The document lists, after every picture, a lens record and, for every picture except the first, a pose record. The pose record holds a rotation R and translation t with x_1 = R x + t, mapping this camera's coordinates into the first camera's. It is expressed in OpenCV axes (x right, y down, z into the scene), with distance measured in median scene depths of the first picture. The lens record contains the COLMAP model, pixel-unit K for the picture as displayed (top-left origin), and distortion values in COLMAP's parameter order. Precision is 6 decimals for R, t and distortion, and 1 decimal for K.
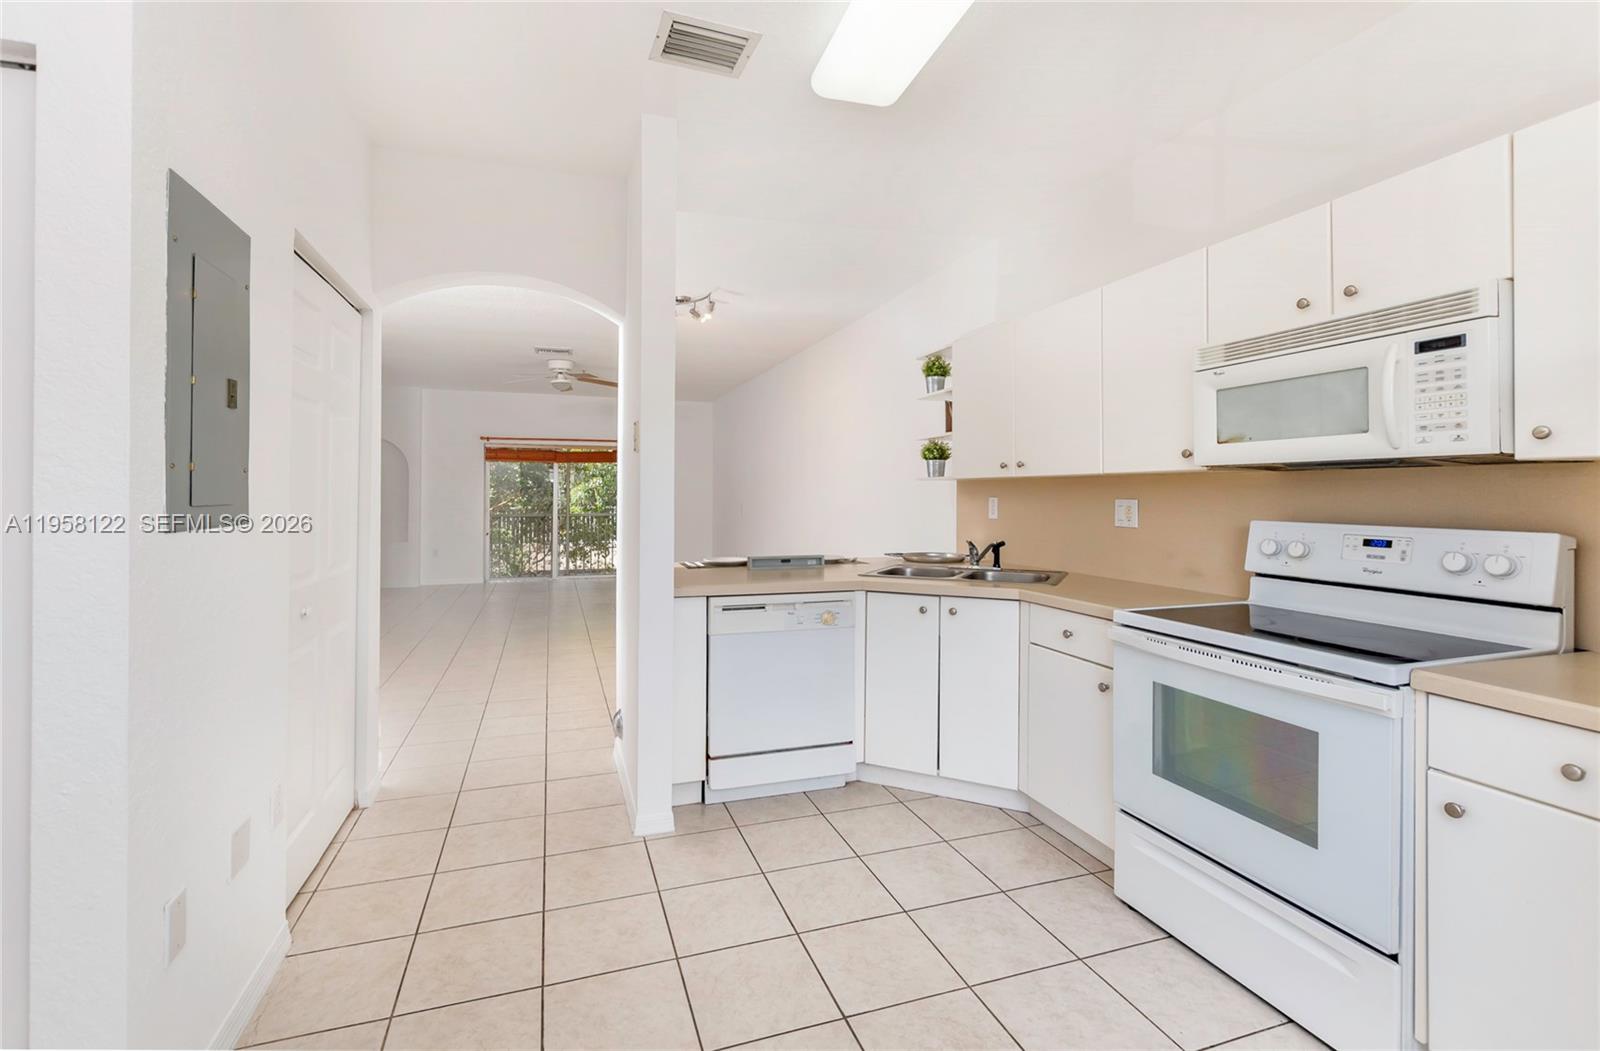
lens RADIAL K [[686.2, 0, 819.6], [0, 686.2, 488.3], [0, 0, 1]] dist [0.003594, -0.000249]
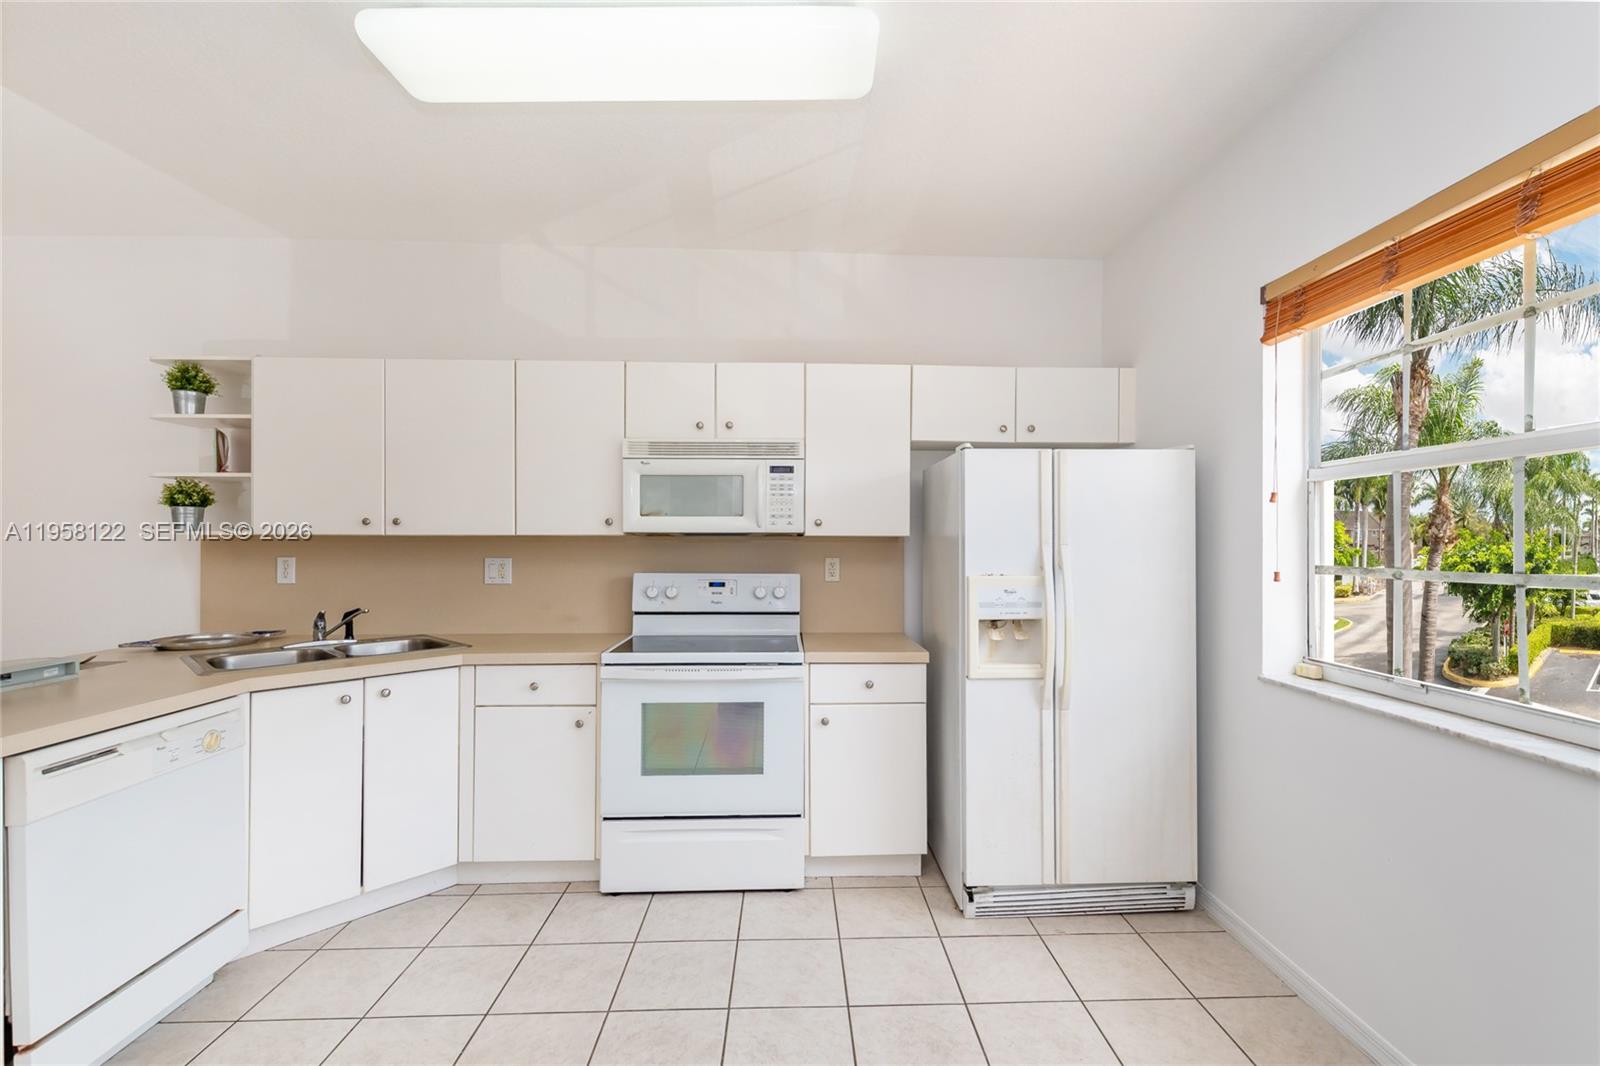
lens RADIAL K [[686.2, 0, 800.4], [0, 686.2, 540.4], [0, 0, 1]] dist [0.003594, -0.000249]
pose [[0.323269, 0.004010, 0.946299, -0.558330], [-0.007607, 0.999970, -0.001639, -0.018024], [-0.946276, -0.006668, 0.323290, 0.281736]]
